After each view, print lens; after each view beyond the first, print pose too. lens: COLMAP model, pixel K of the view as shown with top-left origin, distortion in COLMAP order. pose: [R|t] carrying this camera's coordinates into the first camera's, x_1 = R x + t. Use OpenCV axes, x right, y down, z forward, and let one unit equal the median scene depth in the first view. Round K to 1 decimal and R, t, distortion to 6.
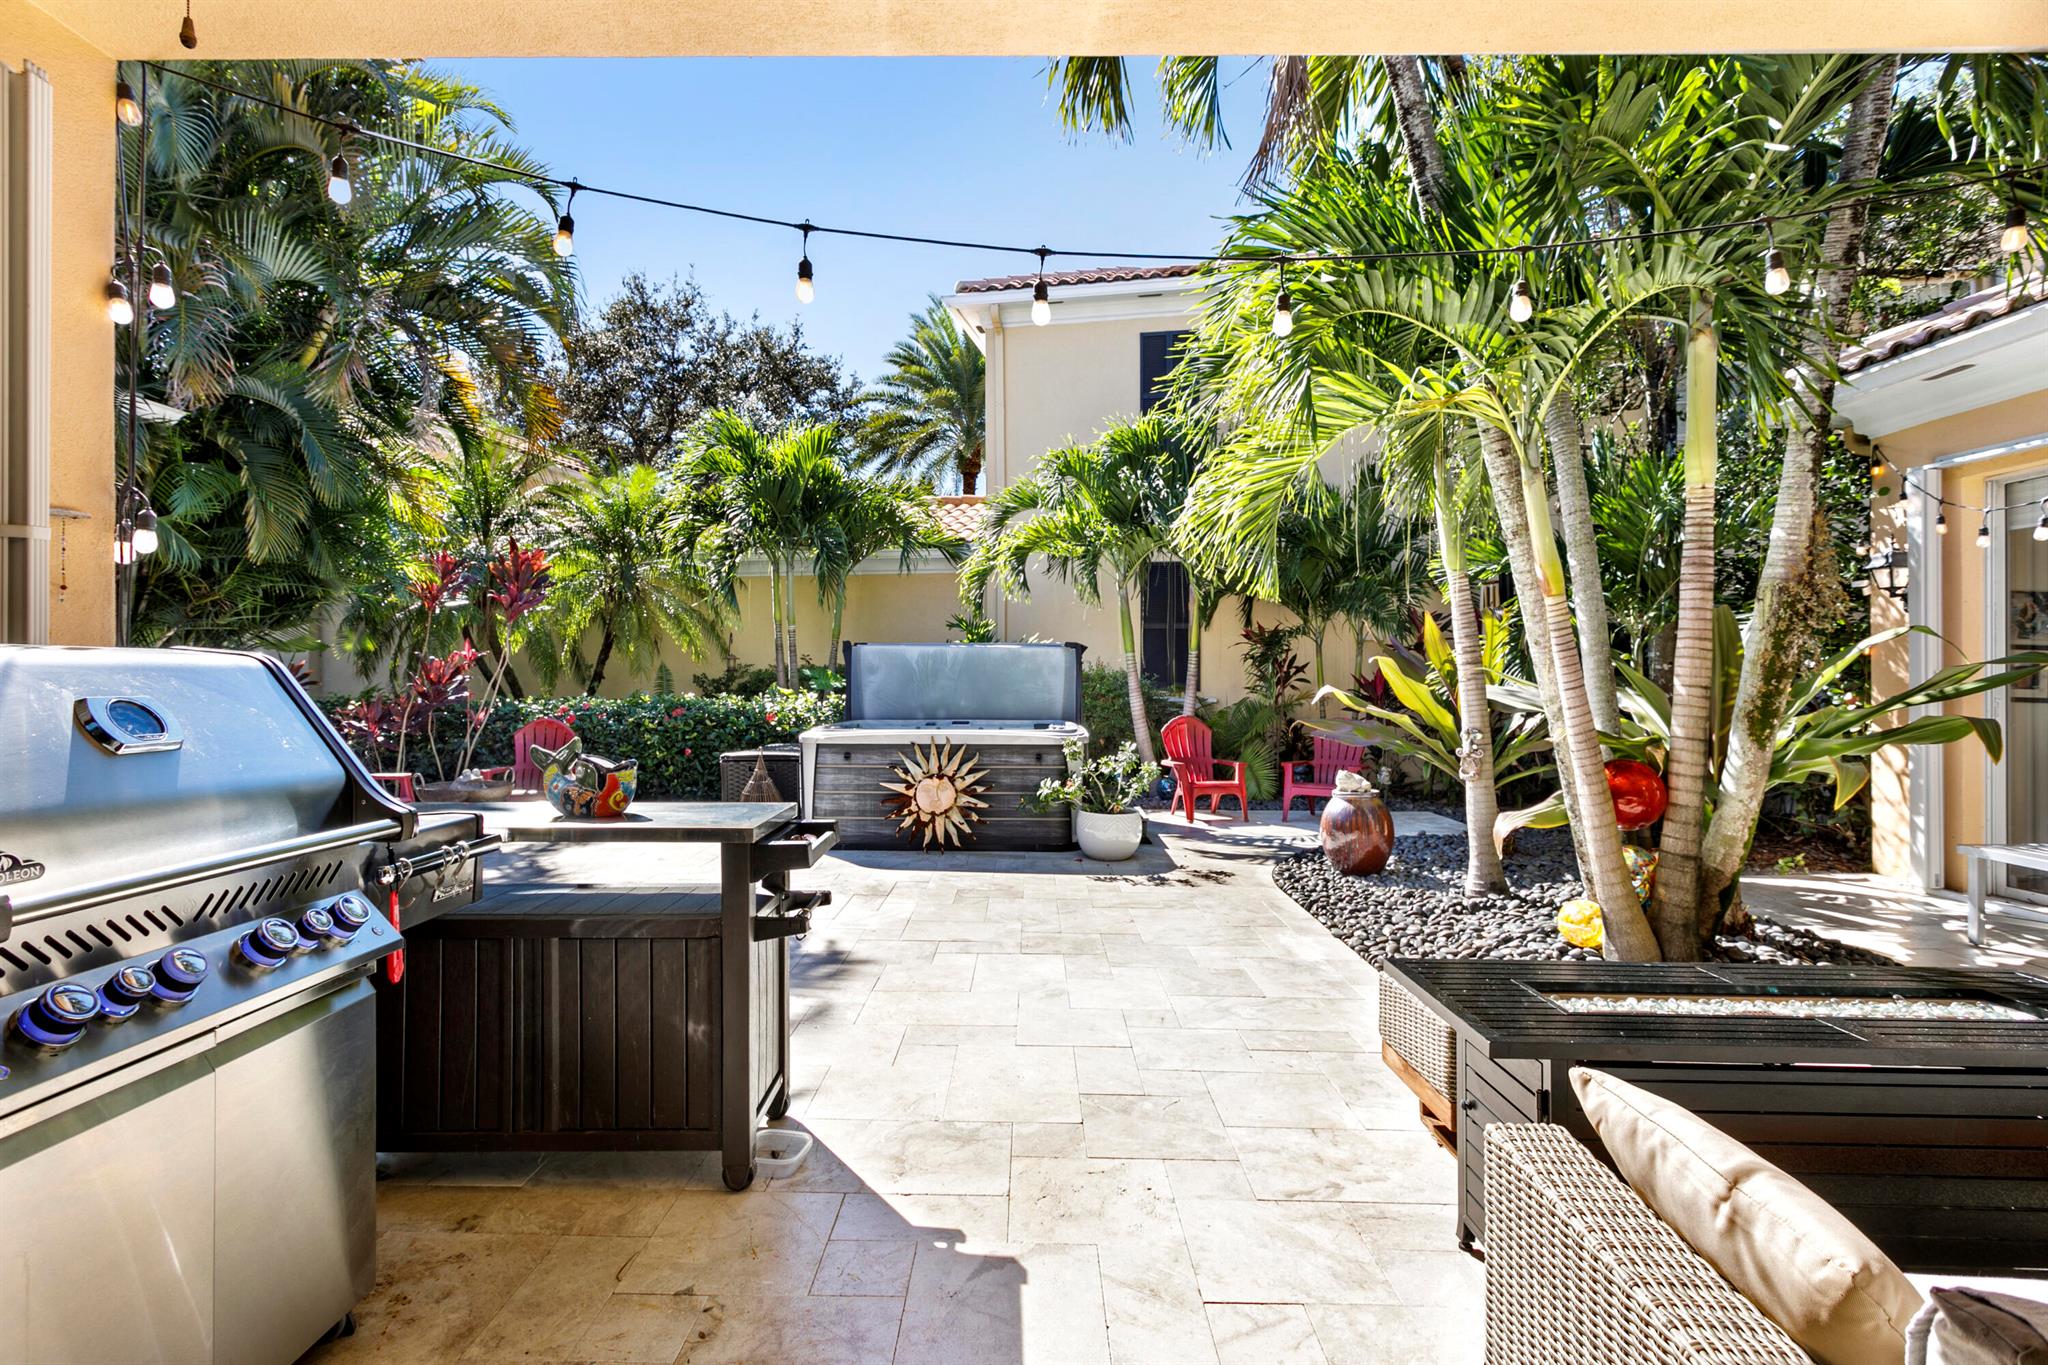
lens RADIAL K [[986.6, 0, 1007.2], [0, 986.6, 687.5], [0, 0, 1]] dist [-0.001980, 0.001969]
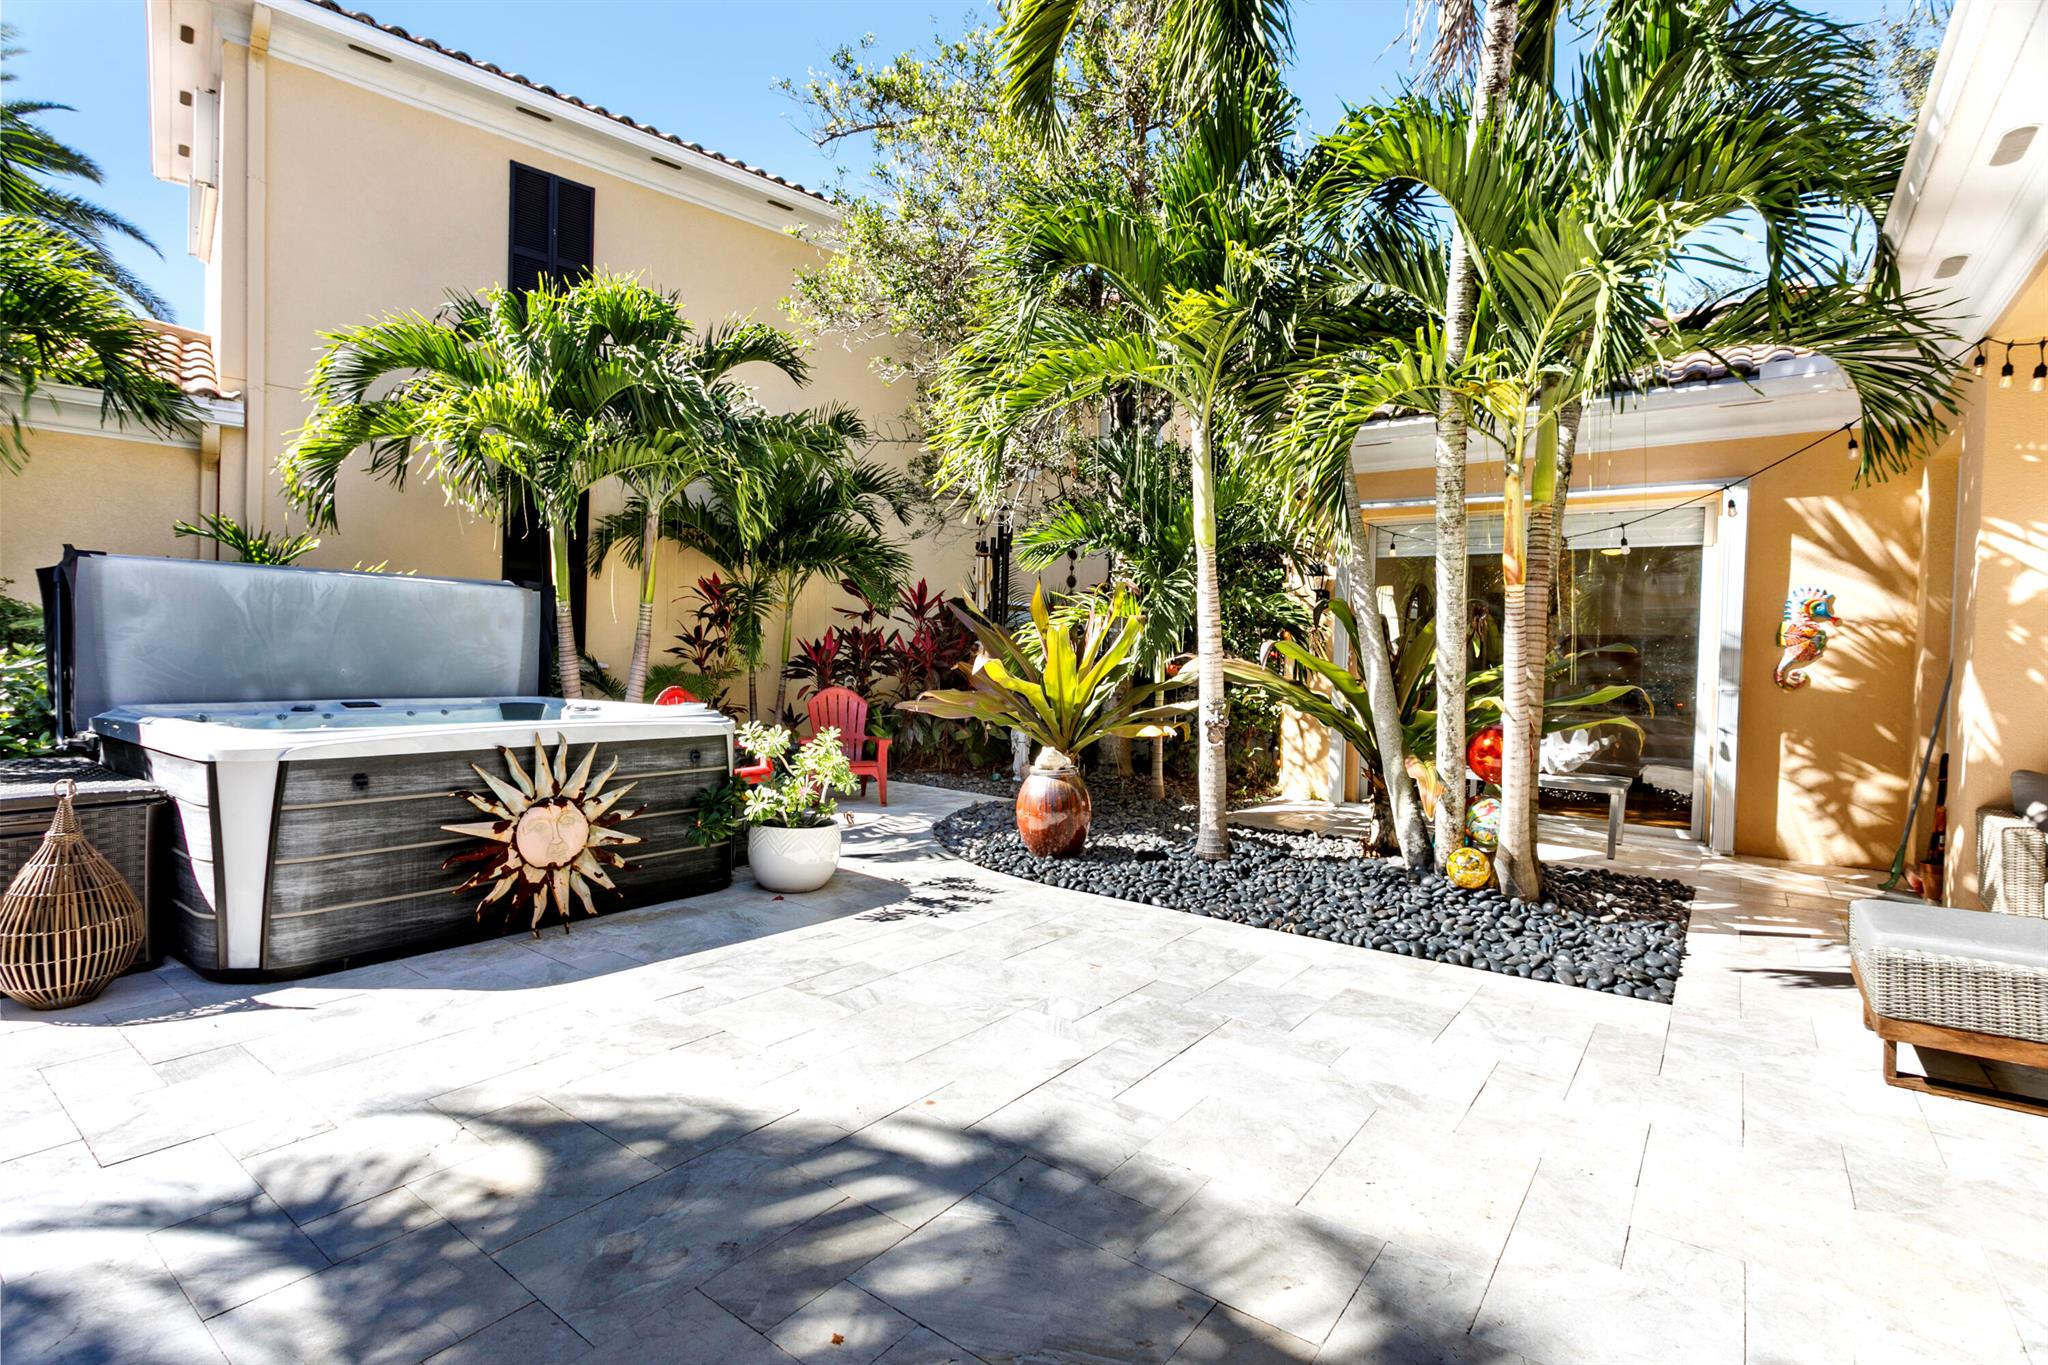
lens RADIAL K [[956.1, 0, 1022.0], [0, 956.1, 670.8], [0, 0, 1]] dist [0.000787, 0.000516]
pose [[0.582992, -0.001392, 0.812477, -0.366927], [-0.017346, 0.999749, 0.014159, 0.001030], [-0.812293, -0.022348, 0.582822, 0.453964]]
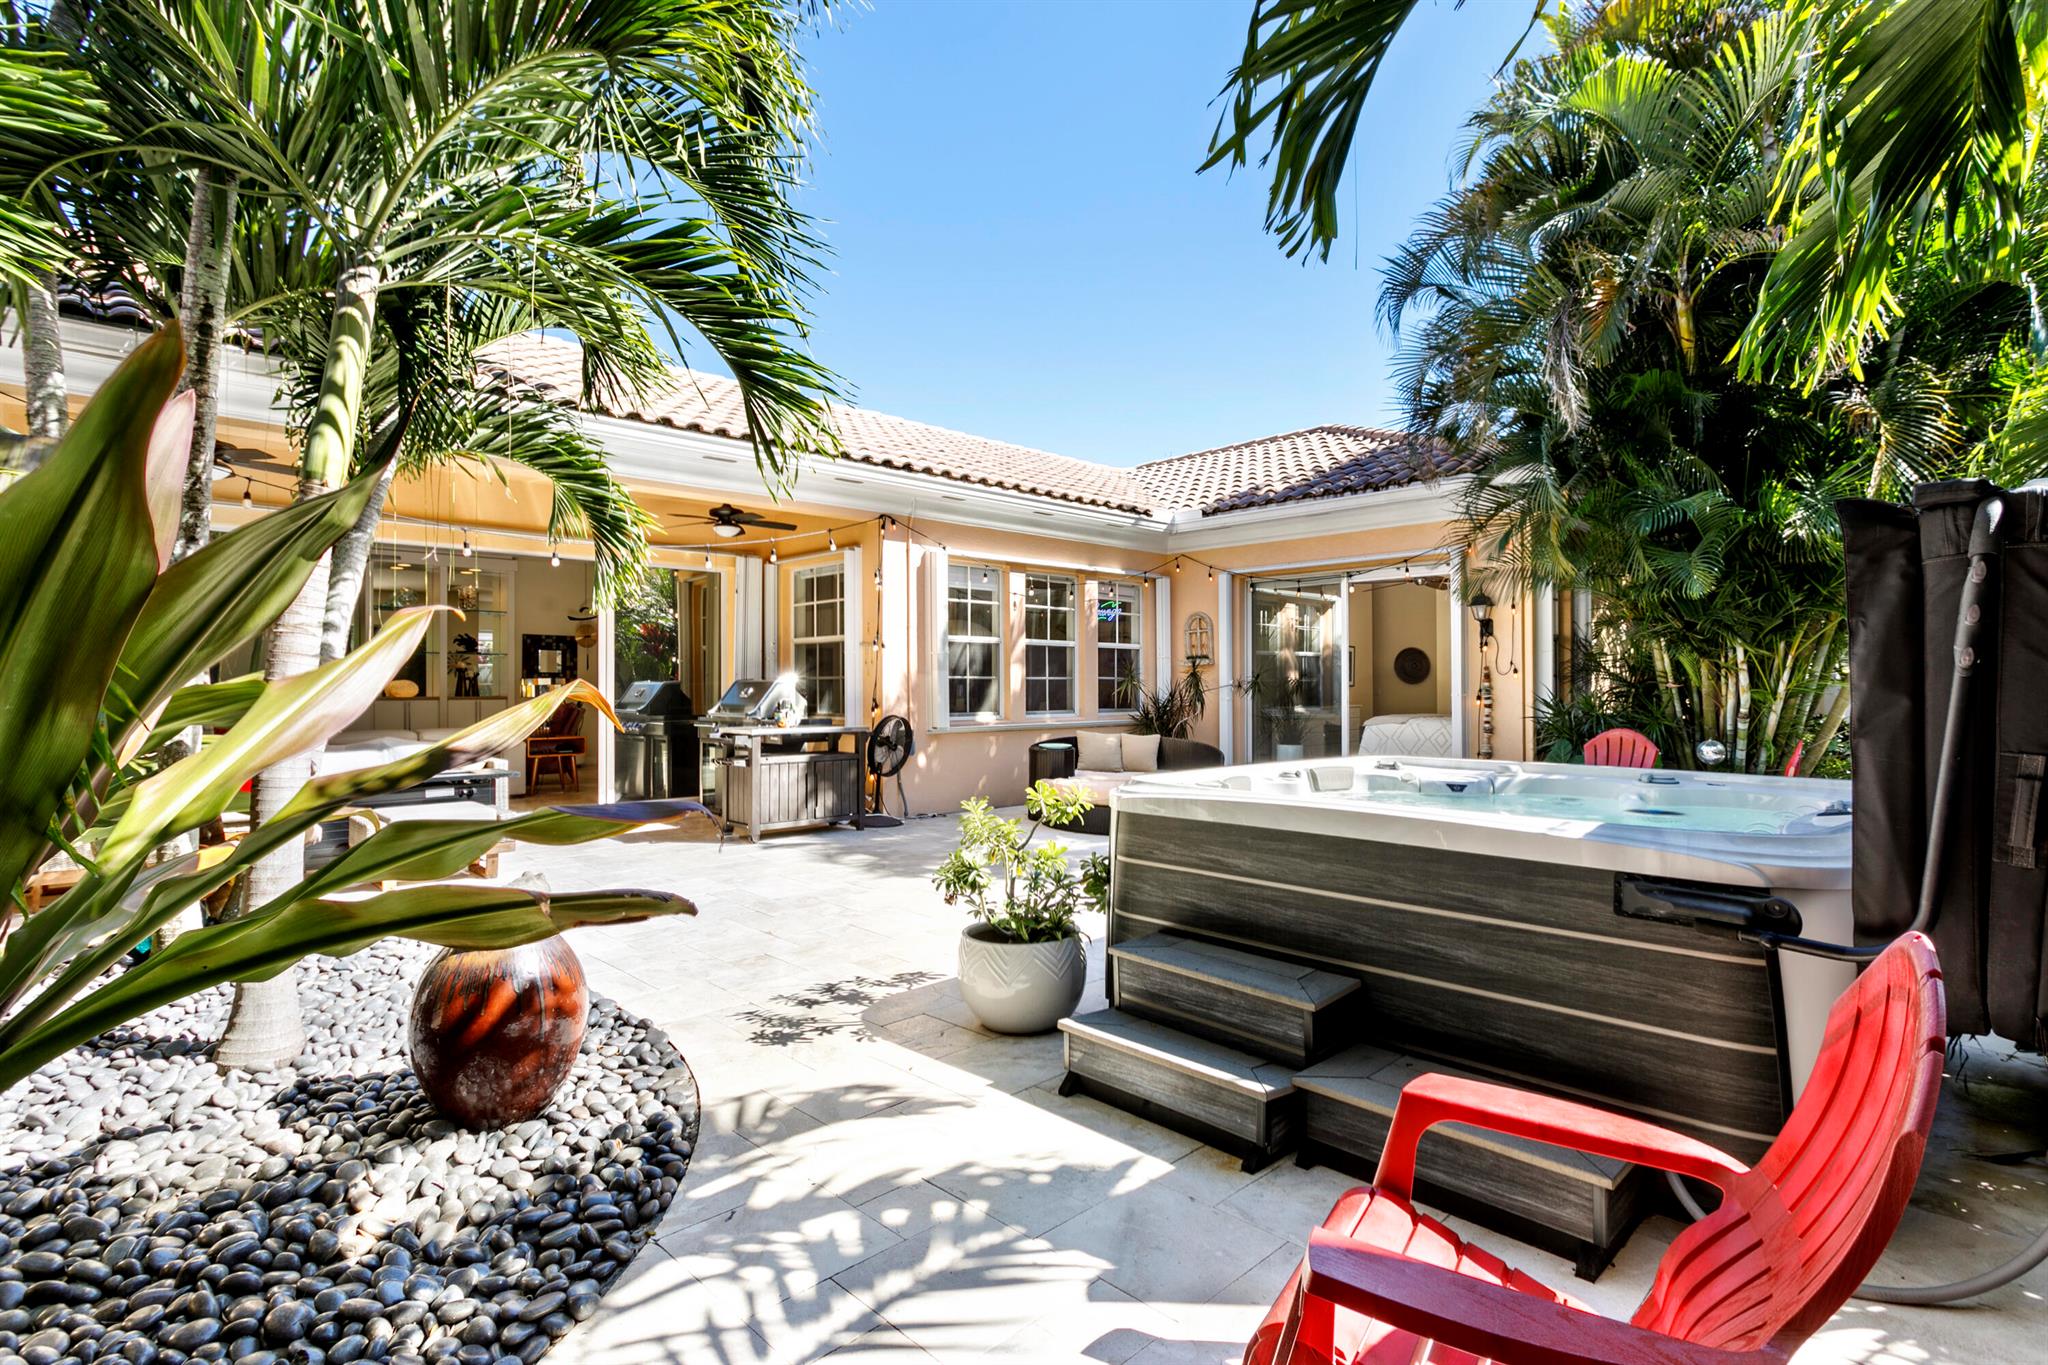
lens RADIAL K [[1001.1, 0, 1026.6], [0, 1001.1, 700.1], [0, 0, 1]] dist [-0.002326, 0.000574]
pose [[-0.718154, 0.007431, -0.695844, 0.412381], [-0.004779, 0.999867, 0.015610, -0.002141], [0.695868, 0.014536, -0.718023, 1.313469]]
